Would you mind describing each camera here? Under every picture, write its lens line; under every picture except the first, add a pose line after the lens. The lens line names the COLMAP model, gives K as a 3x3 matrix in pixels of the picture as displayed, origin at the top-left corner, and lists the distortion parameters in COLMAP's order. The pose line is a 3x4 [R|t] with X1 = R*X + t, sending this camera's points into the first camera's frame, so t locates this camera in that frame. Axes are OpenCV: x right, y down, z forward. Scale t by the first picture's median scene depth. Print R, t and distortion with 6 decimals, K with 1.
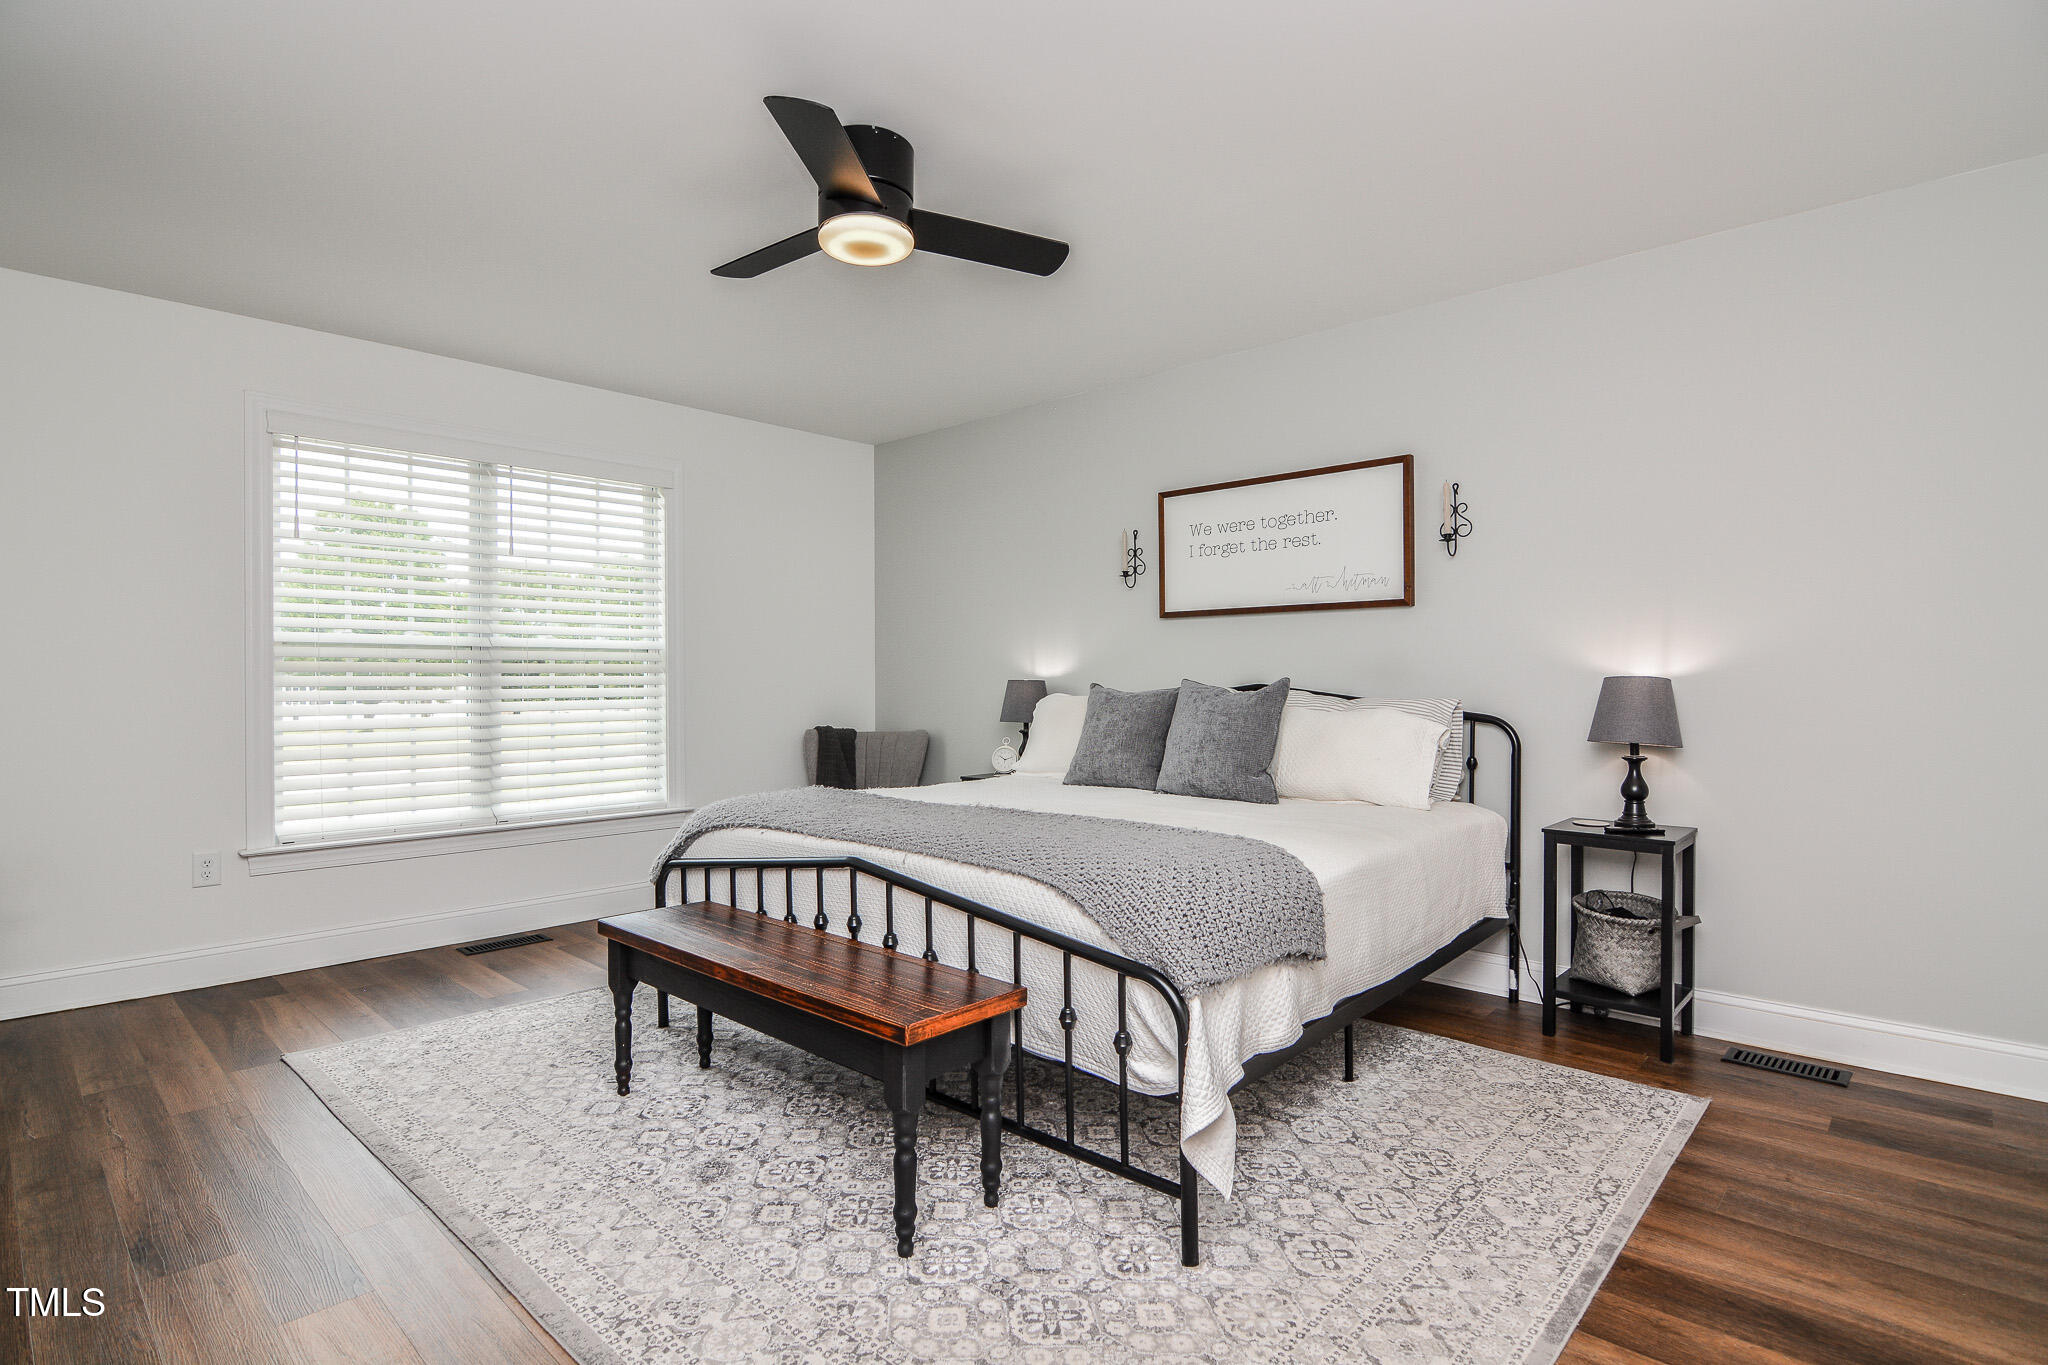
lens RADIAL K [[1012.8, 0, 1024.0], [0, 1012.8, 682.5], [0, 0, 1]] dist [-0.011756, -0.000232]
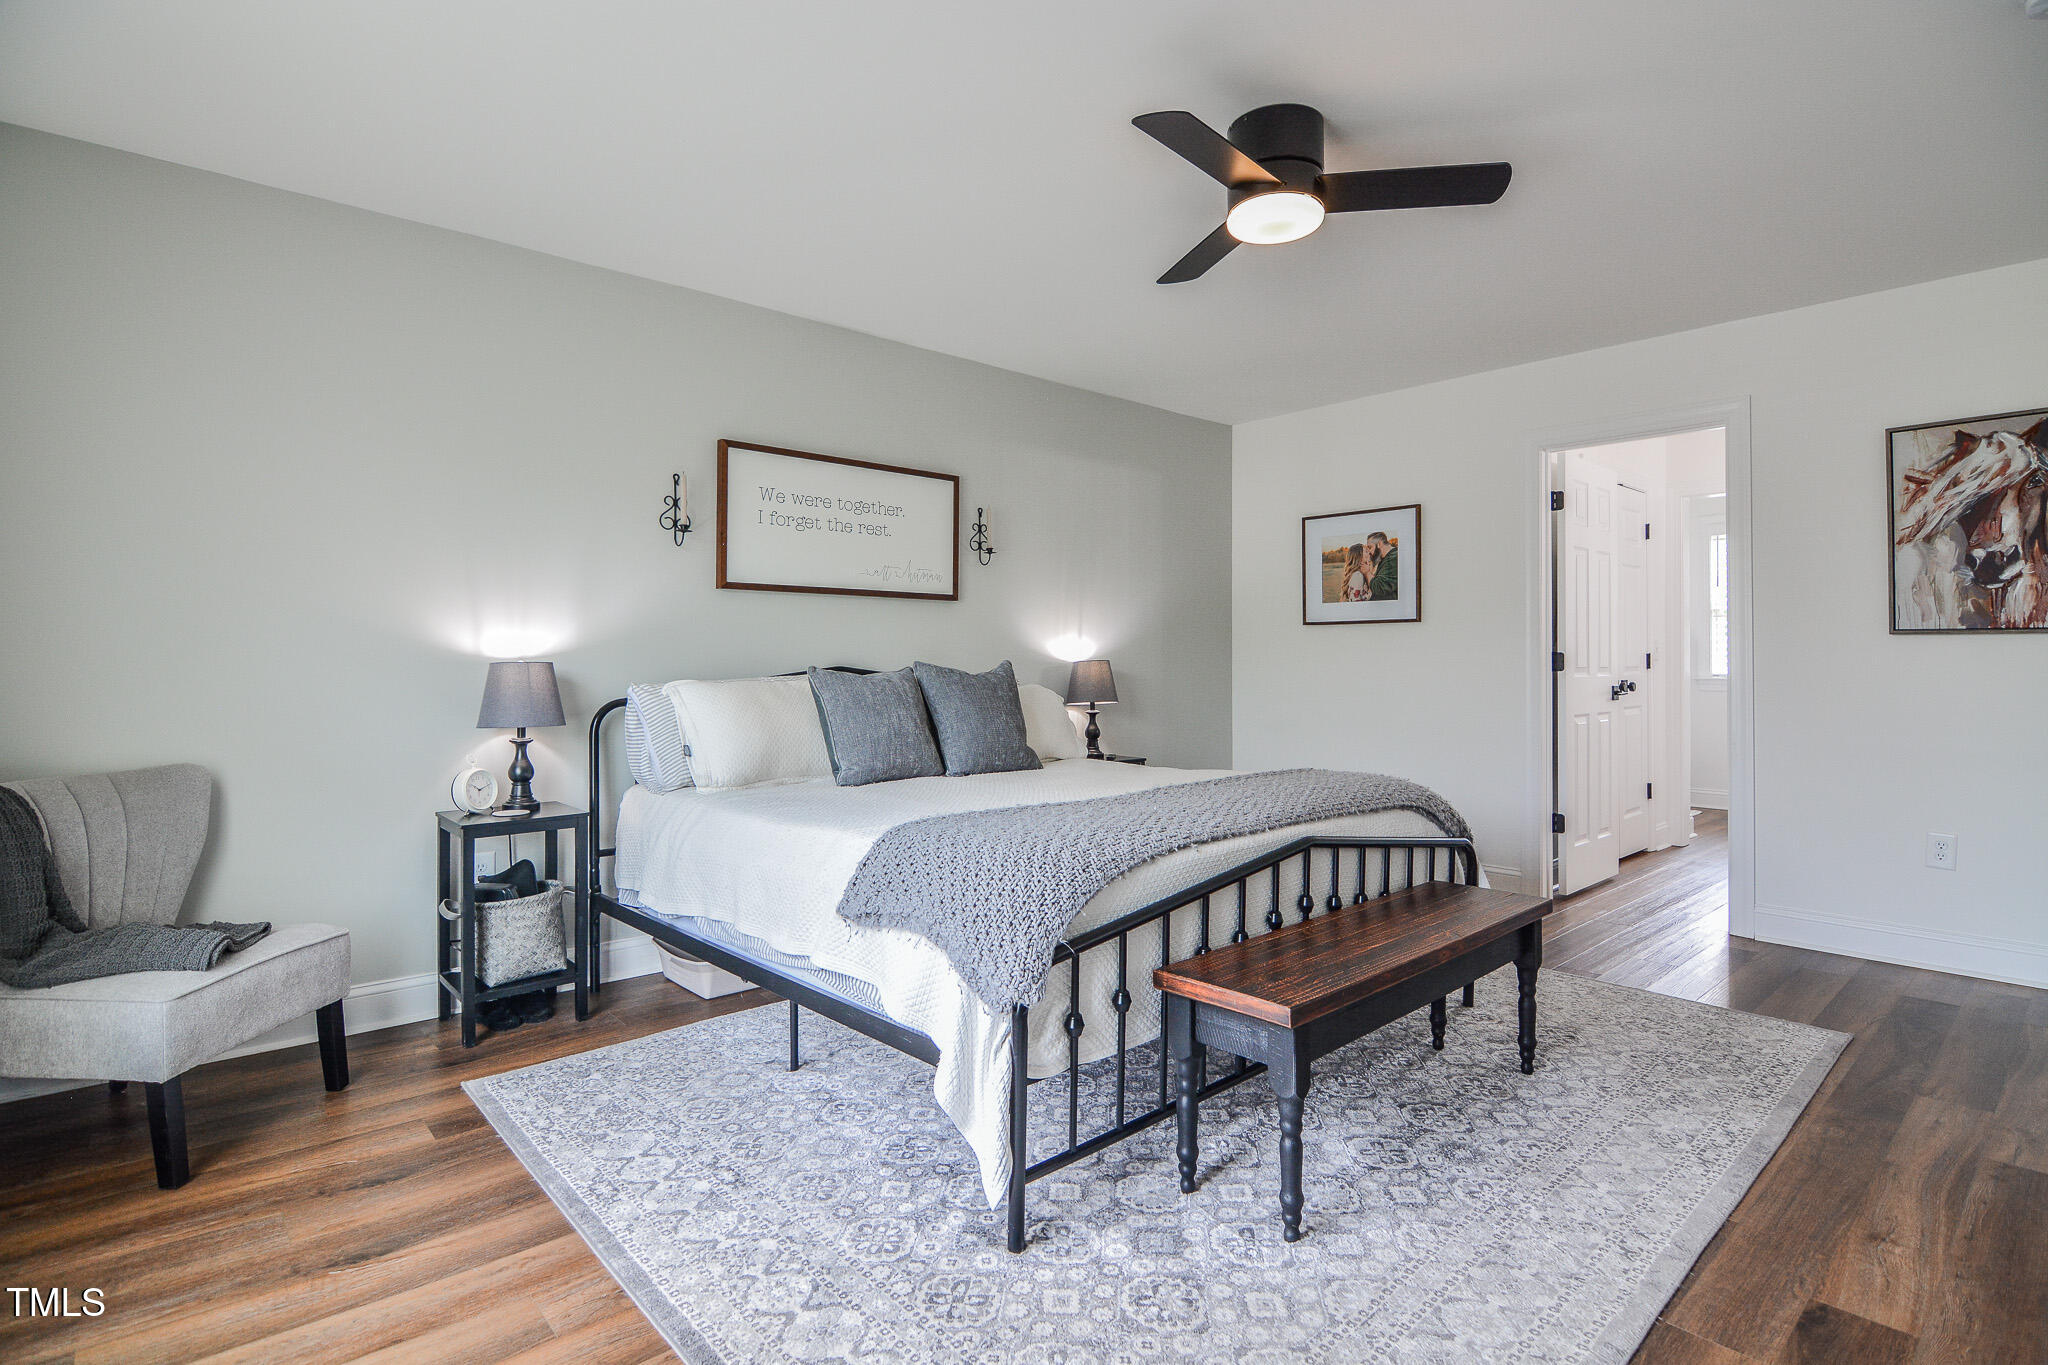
lens RADIAL K [[1003.4, 0, 1030.8], [0, 1003.4, 659.2], [0, 0, 1]] dist [-0.025712, -0.000348]
pose [[0.092701, 0.008441, 0.995658, -0.733292], [0.004622, 0.999950, -0.008908, 0.003891], [-0.995683, 0.005428, 0.092657, 0.736289]]
